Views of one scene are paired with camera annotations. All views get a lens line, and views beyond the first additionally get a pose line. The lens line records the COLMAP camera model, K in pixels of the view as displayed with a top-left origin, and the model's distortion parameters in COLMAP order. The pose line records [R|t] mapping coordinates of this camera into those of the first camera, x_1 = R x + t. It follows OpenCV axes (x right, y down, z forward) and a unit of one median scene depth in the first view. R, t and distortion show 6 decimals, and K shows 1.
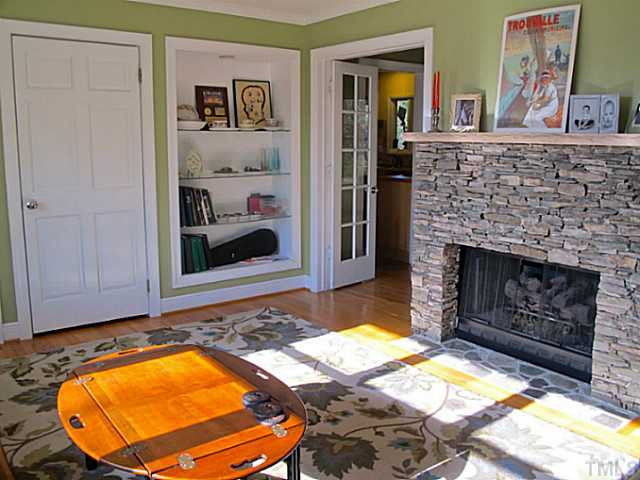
lens RADIAL K [[605.1, 0, 364.3], [0, 605.1, 236.3], [0, 0, 1]] dist [-0.082633, 0.017939]
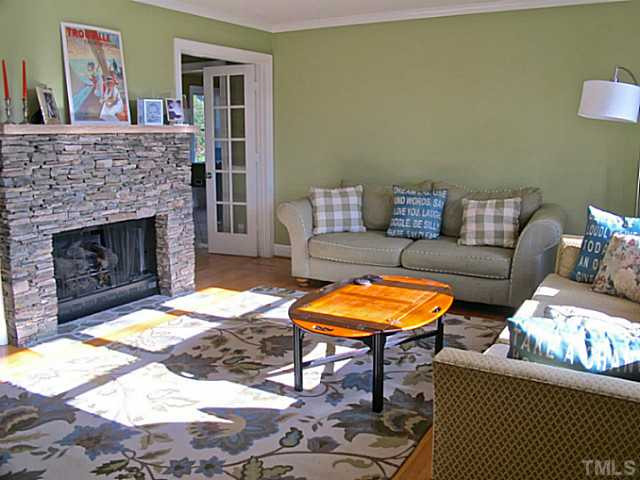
lens RADIAL K [[564.1, 0, 320.0], [0, 564.1, 240.0], [0, 0, 1]] dist [-0.077714, 0.017902]
pose [[-0.346697, -0.184749, 0.919603, -0.996598], [0.147012, 0.957591, 0.247805, -0.162960], [-0.926385, 0.221105, -0.304833, 0.985879]]
